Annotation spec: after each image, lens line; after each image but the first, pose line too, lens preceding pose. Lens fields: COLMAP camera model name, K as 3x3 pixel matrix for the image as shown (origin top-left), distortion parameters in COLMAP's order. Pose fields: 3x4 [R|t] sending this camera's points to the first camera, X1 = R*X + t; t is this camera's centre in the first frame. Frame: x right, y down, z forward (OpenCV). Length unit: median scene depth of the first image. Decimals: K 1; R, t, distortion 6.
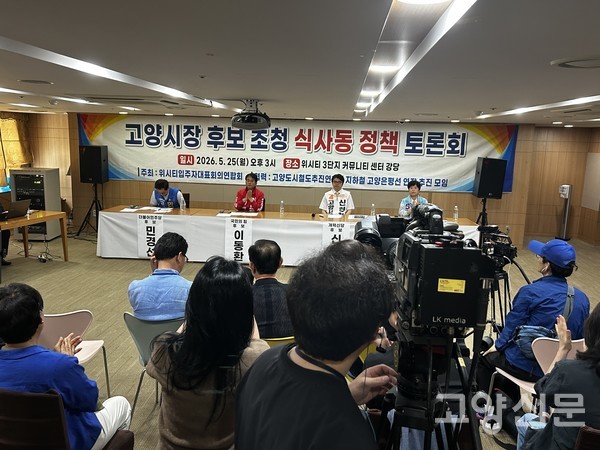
lens RADIAL K [[516.2, 0, 300.0], [0, 516.2, 227.7], [0, 0, 1]] dist [0.146734, -0.062187]
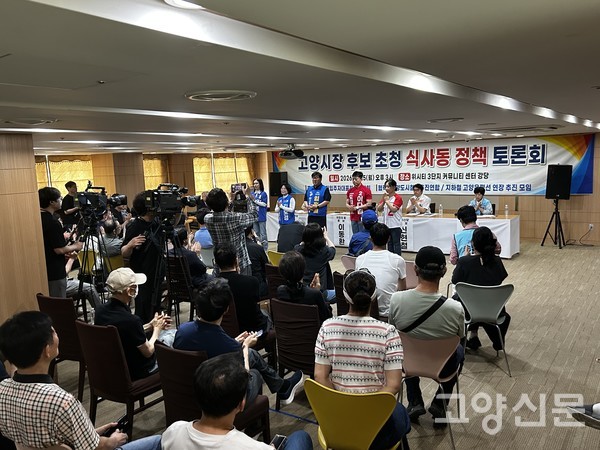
lens RADIAL K [[516.2, 0, 299.7], [0, 516.2, 225.0], [0, 0, 1]] dist [0.146734, -0.062187]
pose [[0.868980, 0.001390, -0.494845, 0.411682], [-0.016551, 0.999518, -0.026256, 0.037683], [0.494570, 0.031006, 0.868585, -0.279580]]
